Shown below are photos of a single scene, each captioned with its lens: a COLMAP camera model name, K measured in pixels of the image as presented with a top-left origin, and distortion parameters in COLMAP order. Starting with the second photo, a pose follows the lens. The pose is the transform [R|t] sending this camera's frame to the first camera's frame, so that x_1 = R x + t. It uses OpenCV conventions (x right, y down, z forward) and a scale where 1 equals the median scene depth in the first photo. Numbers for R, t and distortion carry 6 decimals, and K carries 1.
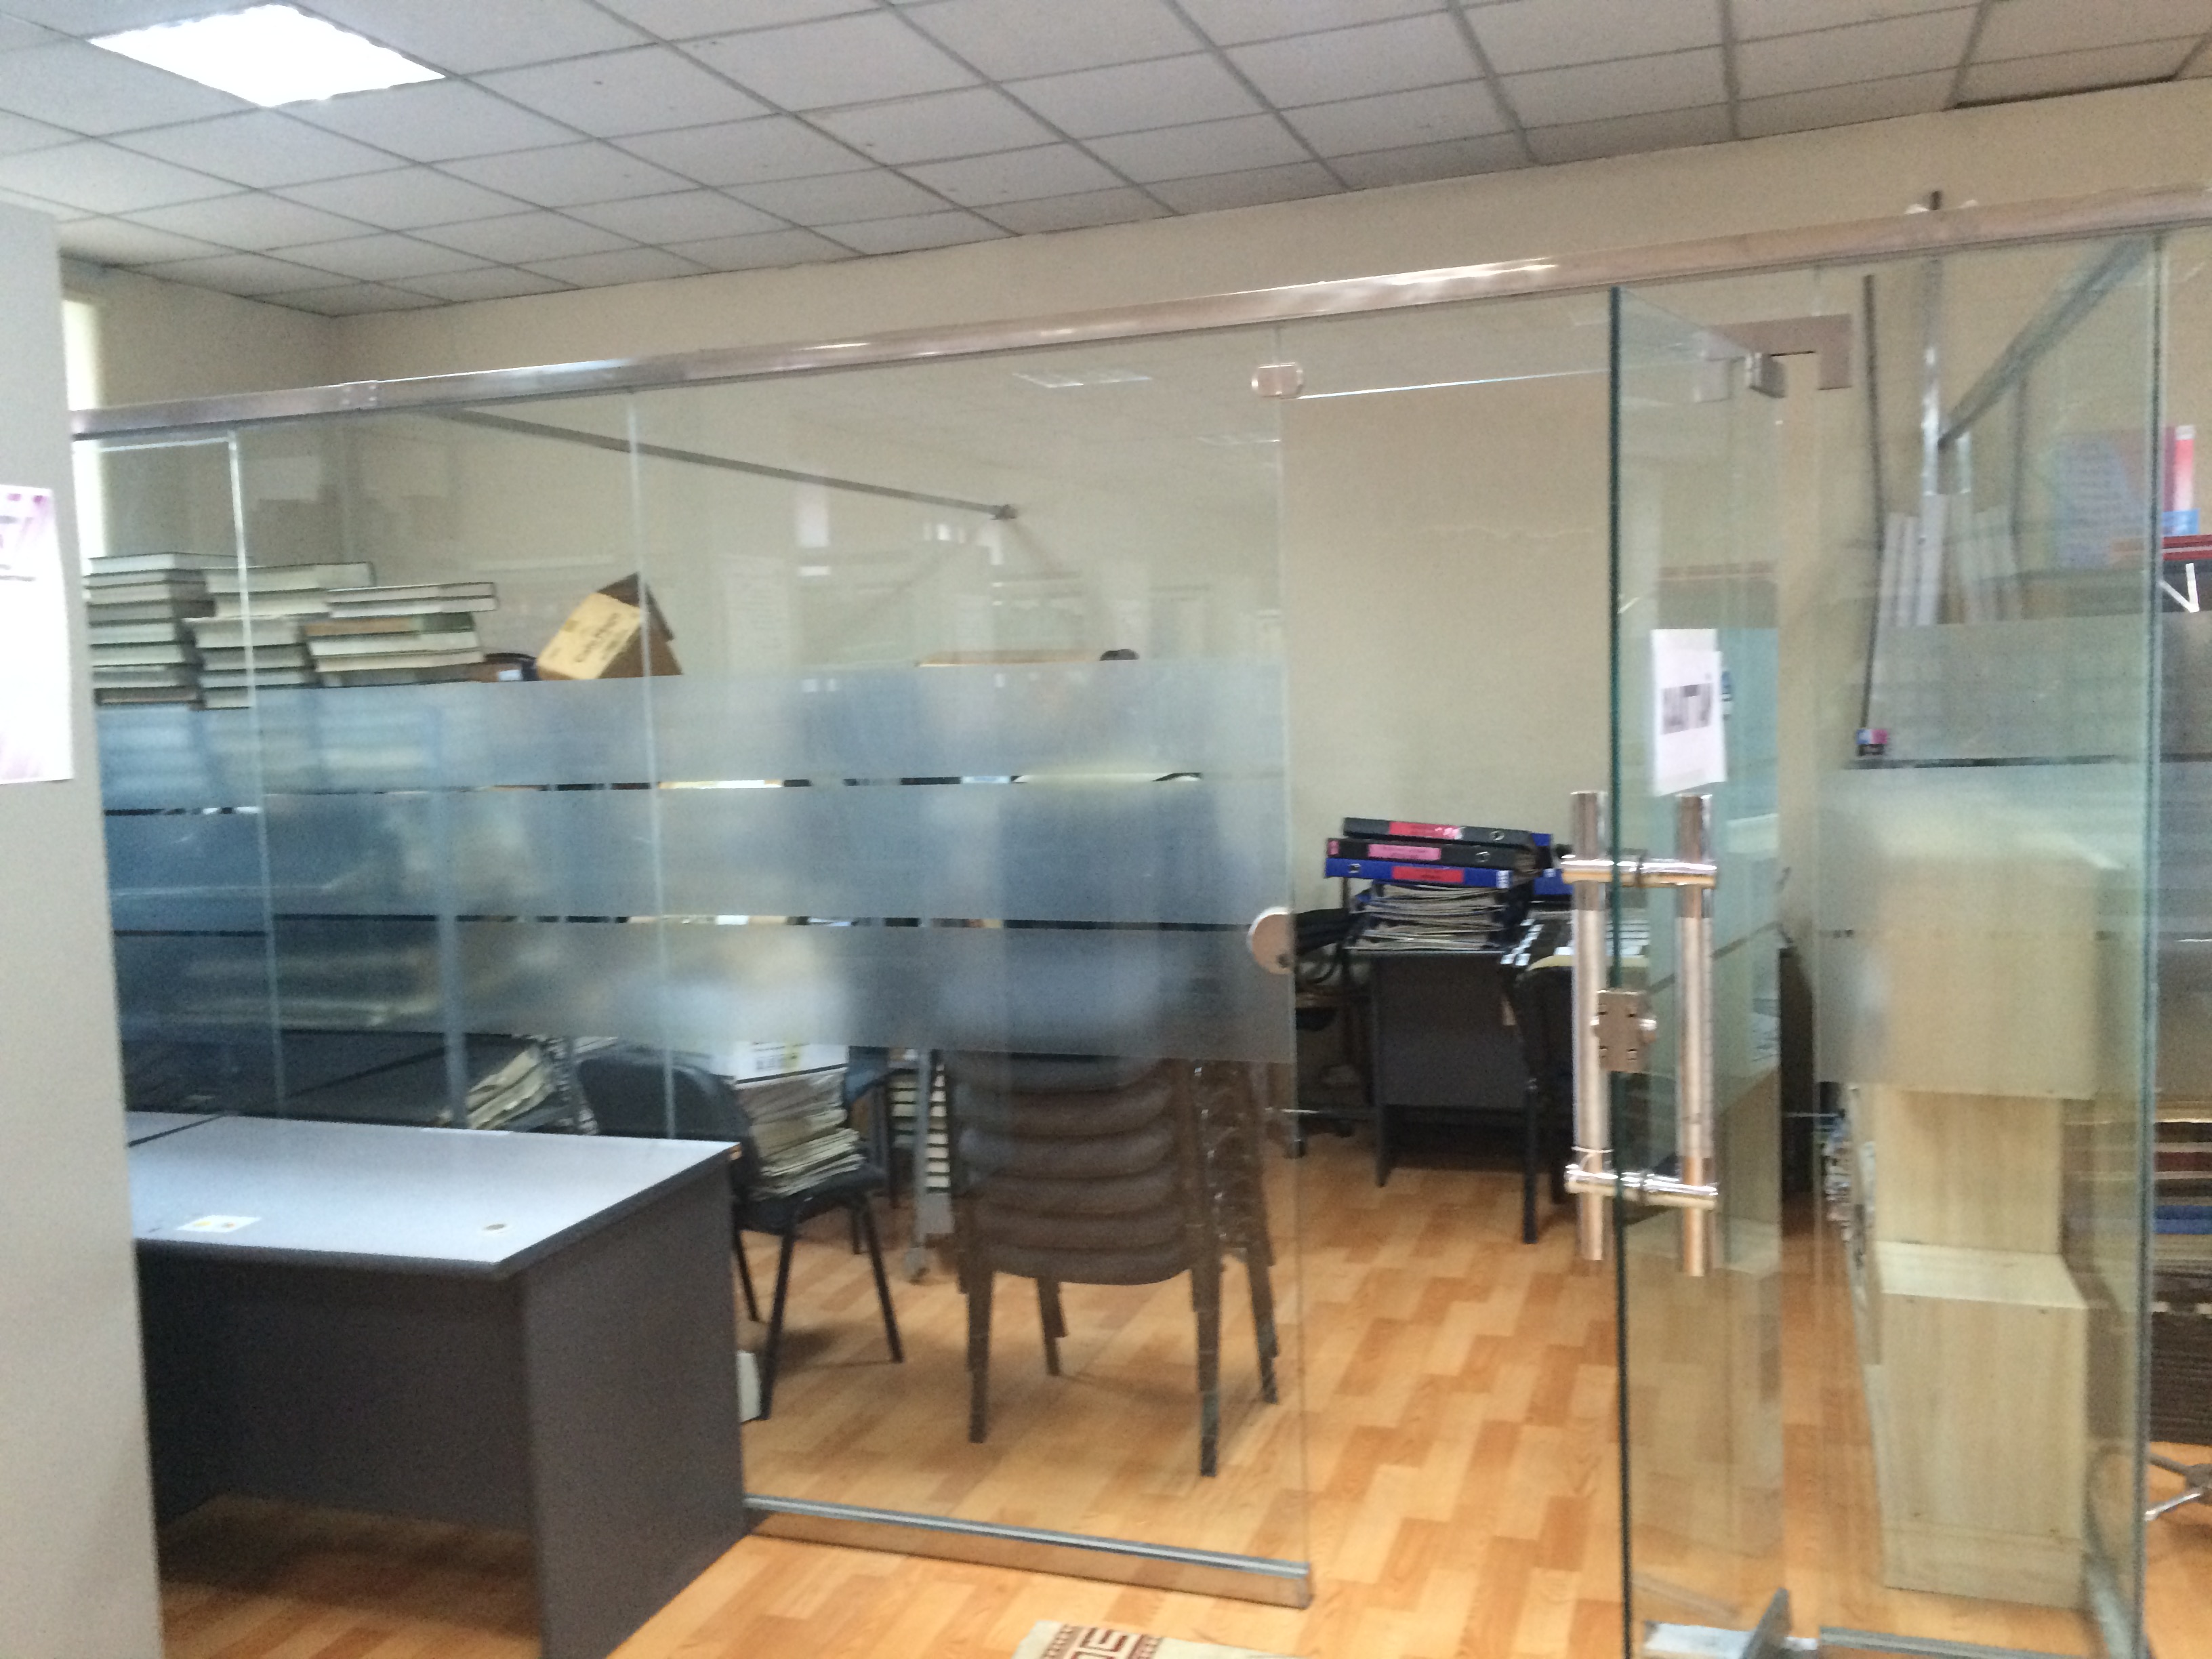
lens RADIAL K [[1885.6, 0, 1097.8], [0, 1885.6, 839.1], [0, 0, 1]] dist [0.066826, -0.075867]
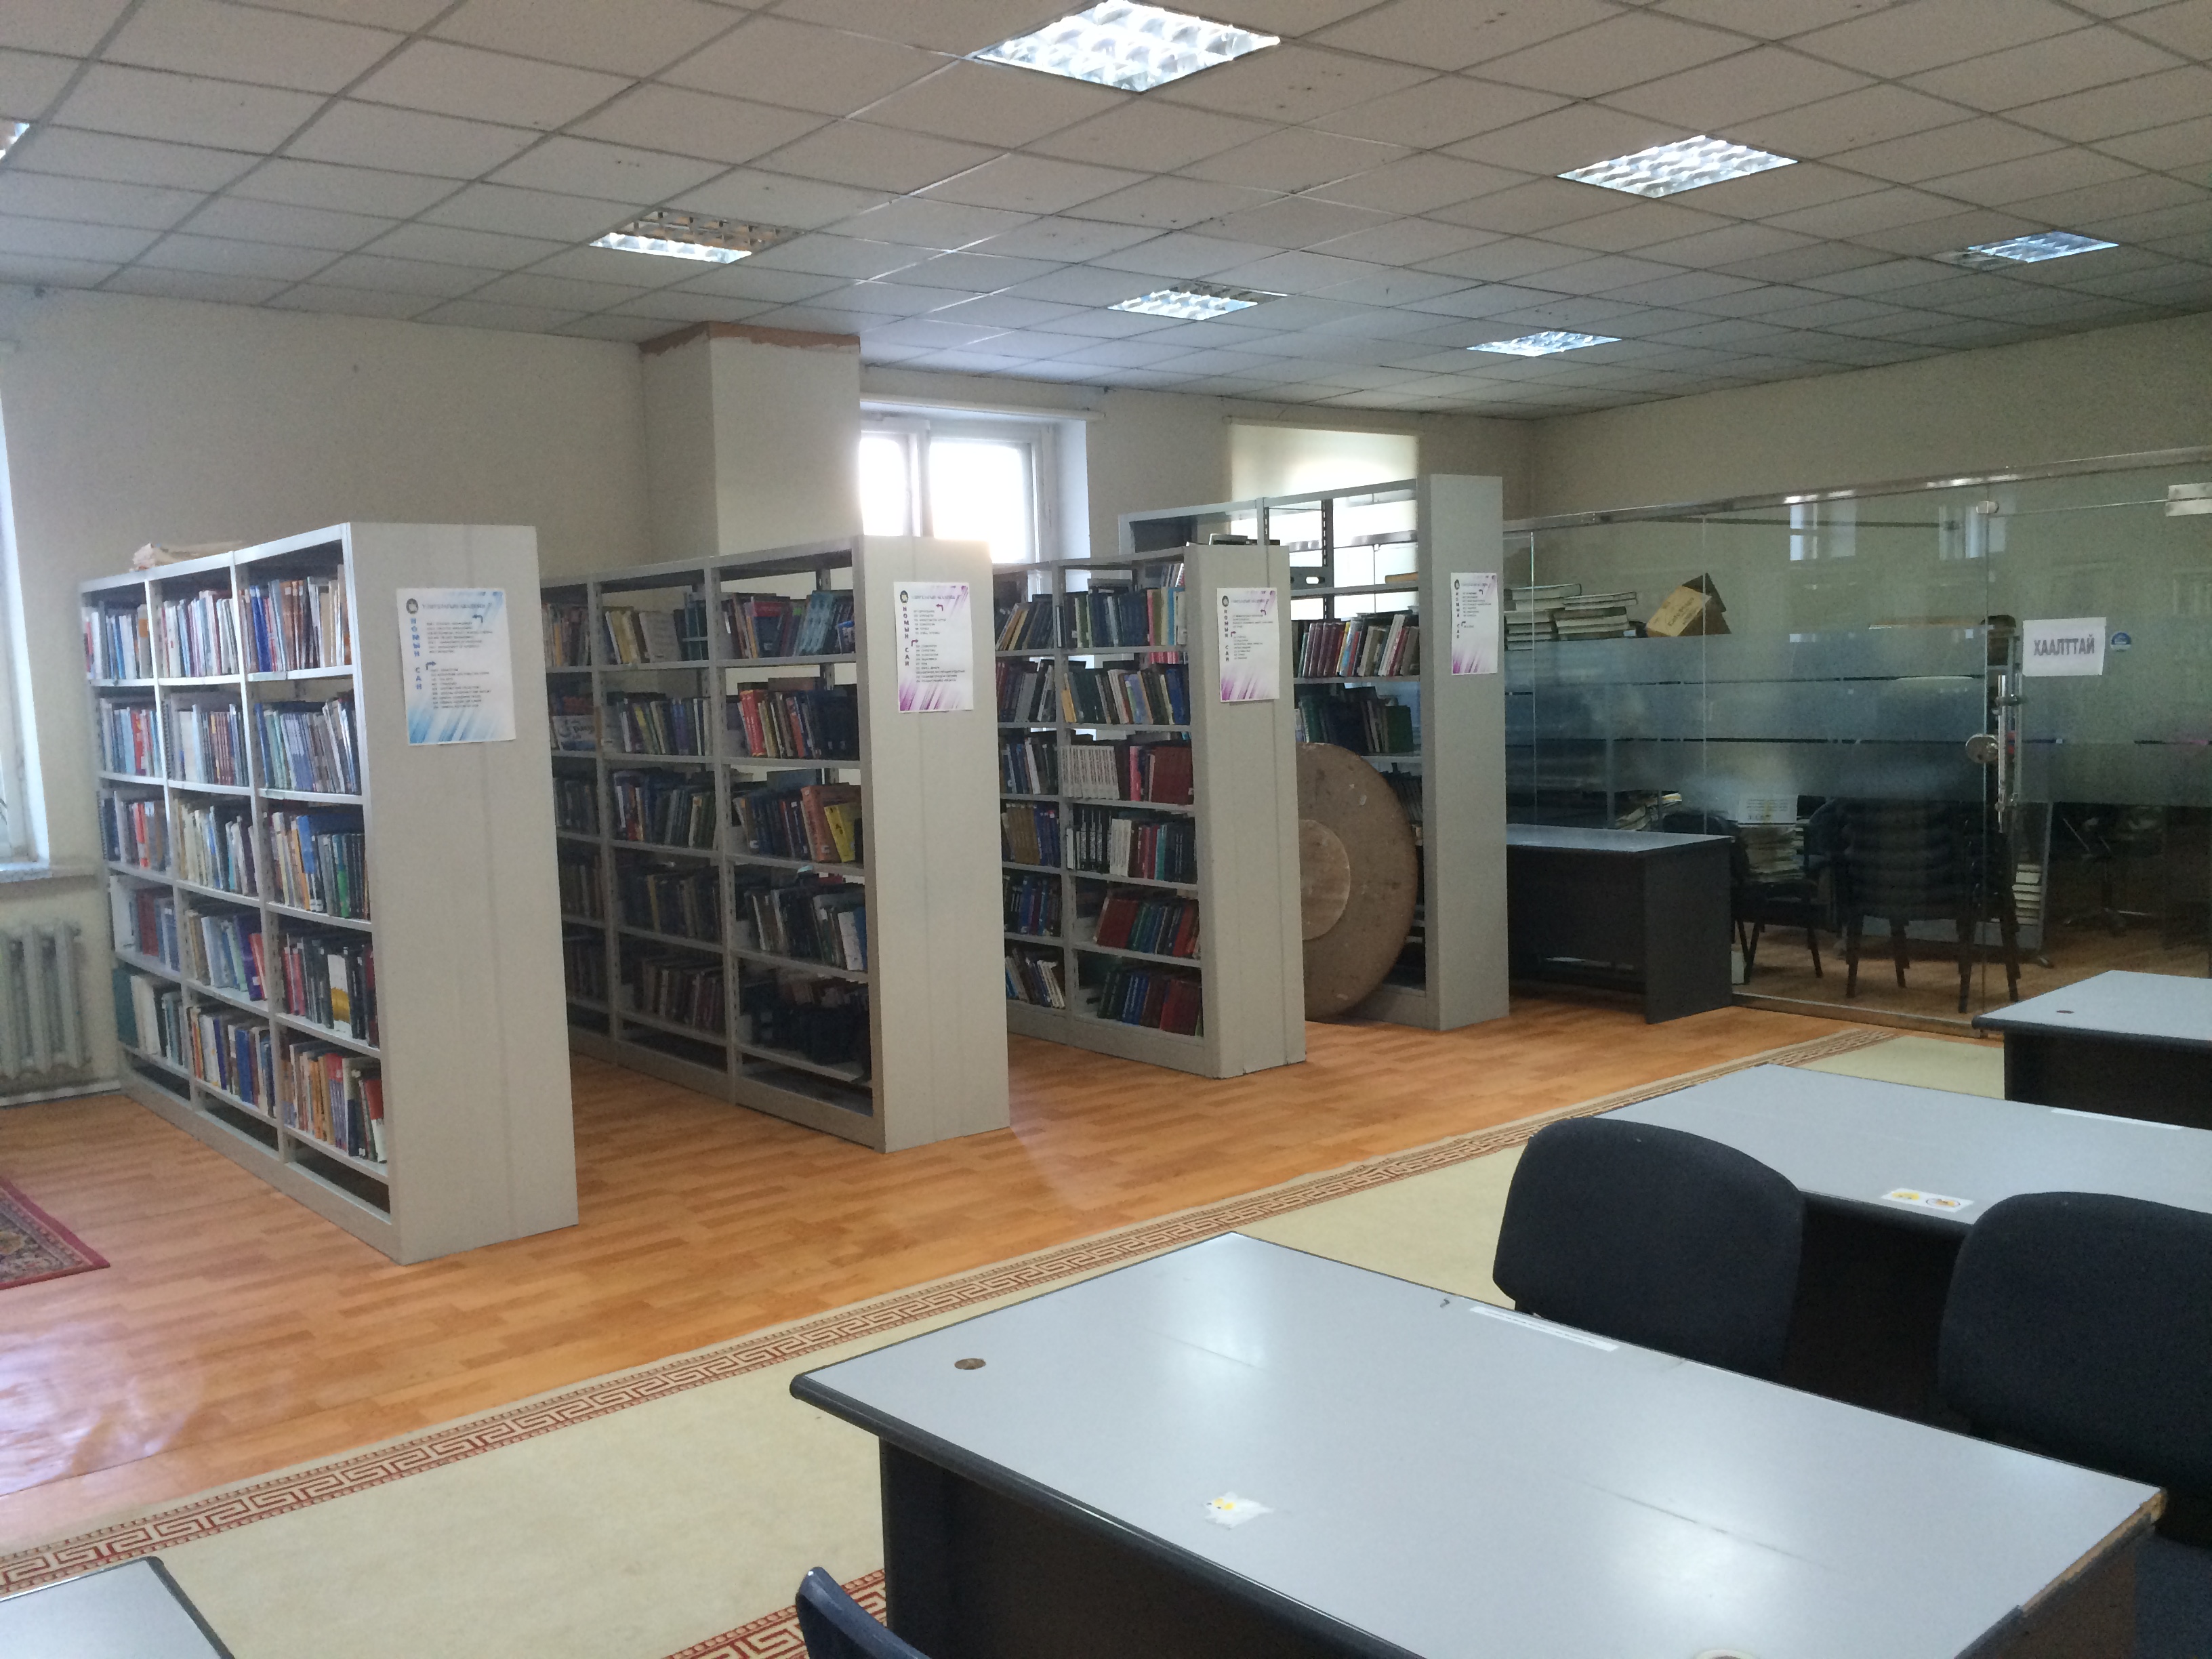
lens RADIAL K [[1885.6, 0, 1098.1], [0, 1885.6, 843.4], [0, 0, 1]] dist [0.066826, -0.075867]
pose [[0.853913, 0.051487, -0.517862, 0.291362], [-0.038856, 0.998624, 0.035215, 0.099028], [0.518963, -0.009948, 0.854739, -1.163601]]
